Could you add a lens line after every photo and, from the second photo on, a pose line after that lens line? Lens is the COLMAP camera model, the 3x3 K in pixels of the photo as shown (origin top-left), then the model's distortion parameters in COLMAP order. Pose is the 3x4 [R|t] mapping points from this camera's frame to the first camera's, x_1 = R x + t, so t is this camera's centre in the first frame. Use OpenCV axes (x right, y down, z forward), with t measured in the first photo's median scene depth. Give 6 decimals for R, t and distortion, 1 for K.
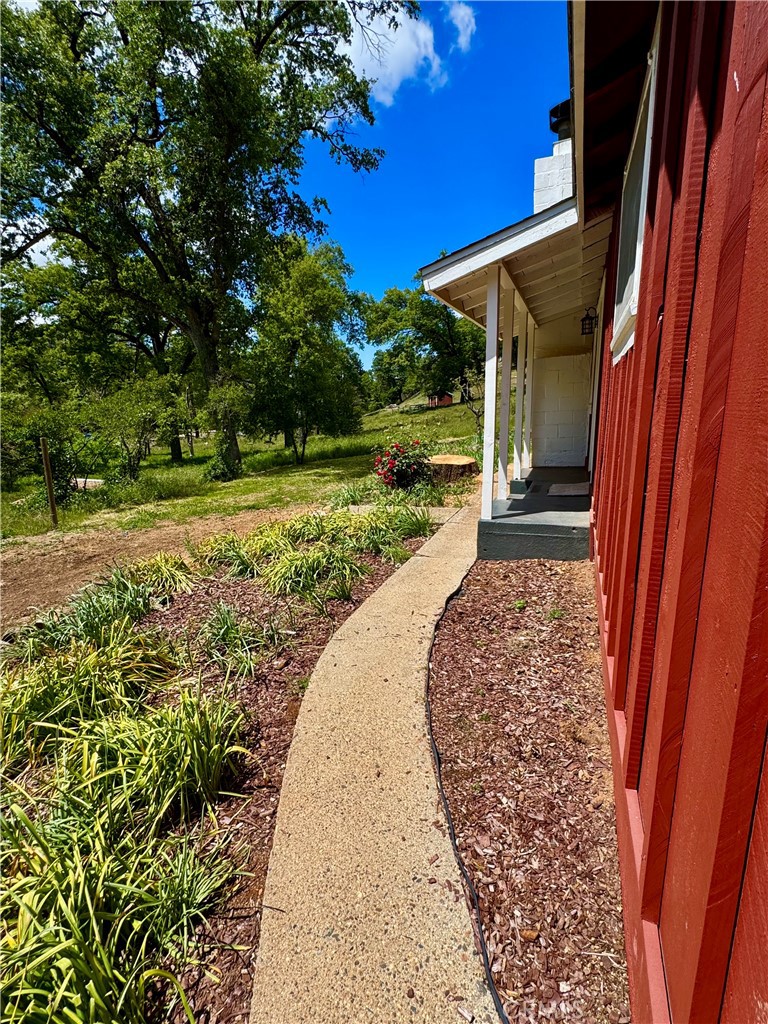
lens RADIAL K [[495.4, 0, 383.5], [0, 495.4, 510.5], [0, 0, 1]] dist [-0.004253, 0.000622]
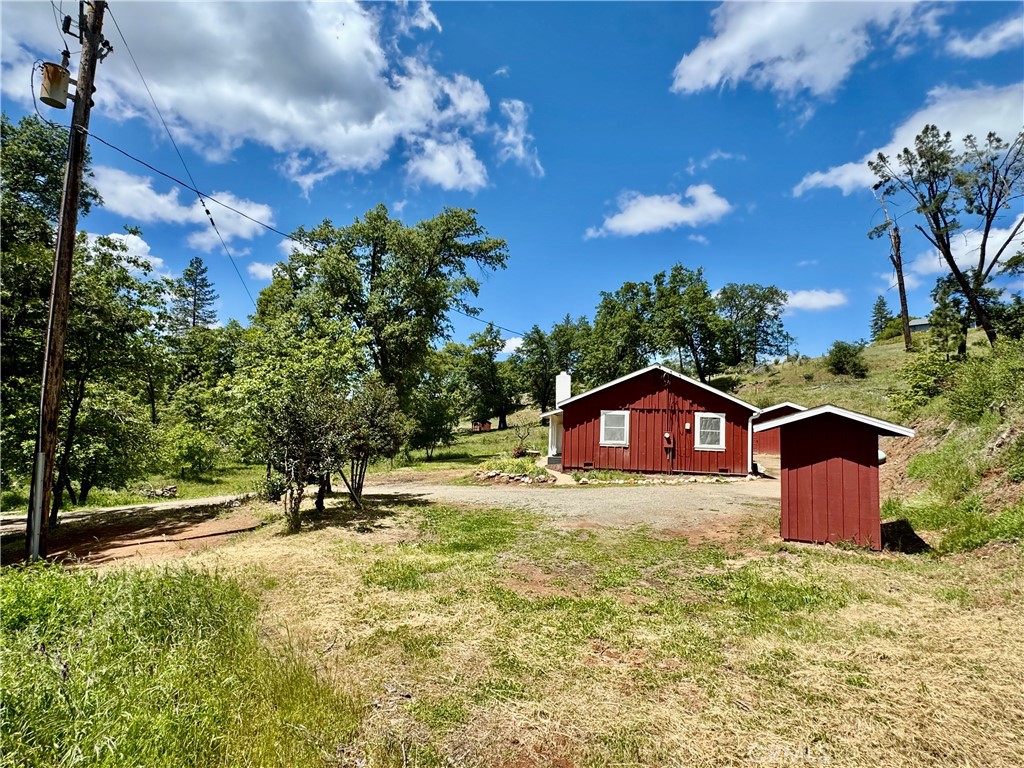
lens RADIAL K [[495.4, 0, 507.9], [0, 495.4, 380.9], [0, 0, 1]] dist [-0.004253, 0.000622]
pose [[0.979148, 0.074518, 0.188988, -0.246524], [-0.014529, 0.953599, -0.300730, 0.165252], [-0.202628, 0.291713, 0.934797, -0.809709]]
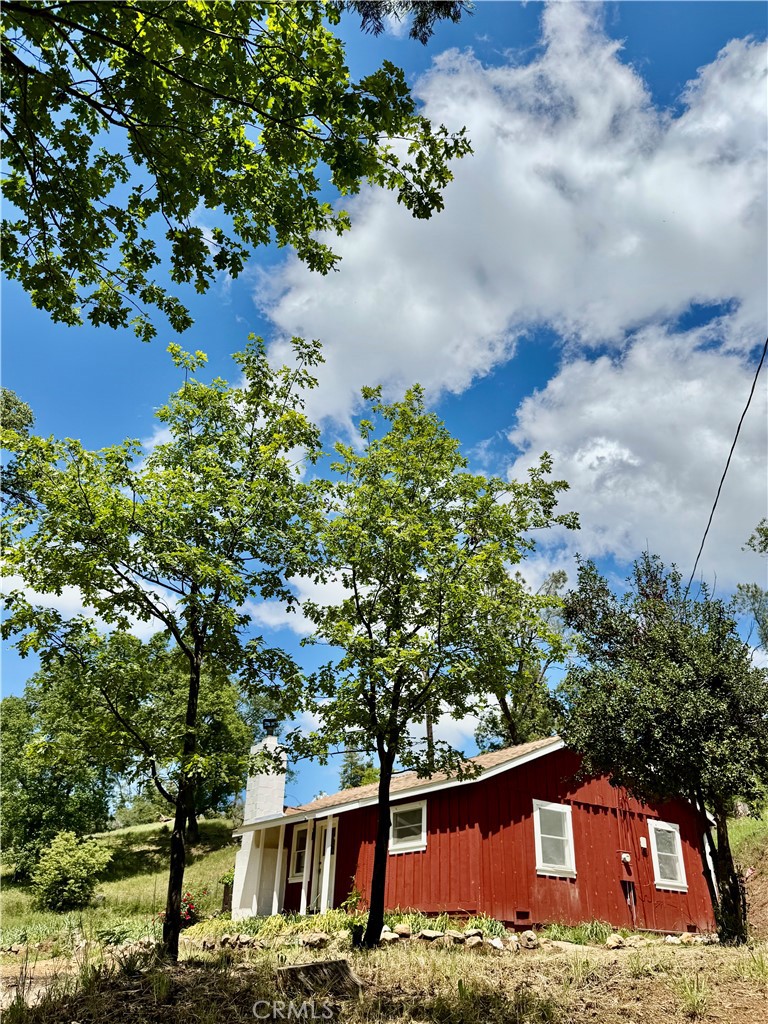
lens RADIAL K [[752.6, 0, 383.1], [0, 752.6, 511.5], [0, 0, 1]] dist [0.003532, 0.000653]
pose [[0.583438, 0.448212, 0.677279, -0.577206], [0.122755, 0.775677, -0.619077, 0.157637], [-0.802827, 0.444333, 0.397539, -0.315540]]
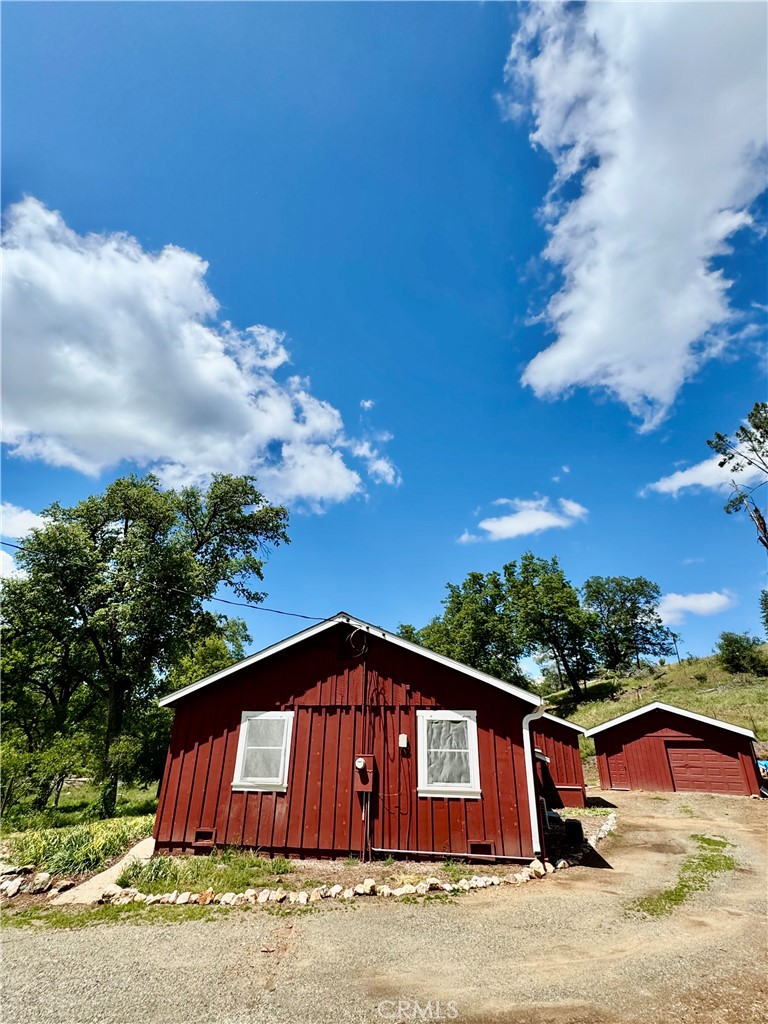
lens RADIAL K [[495.4, 0, 381.4], [0, 495.4, 513.7], [0, 0, 1]] dist [-0.004253, 0.000622]
pose [[0.984230, 0.107460, 0.140515, 0.110483], [0.002208, 0.786814, -0.617186, 0.087951], [-0.176882, 0.607763, 0.774168, -0.499630]]
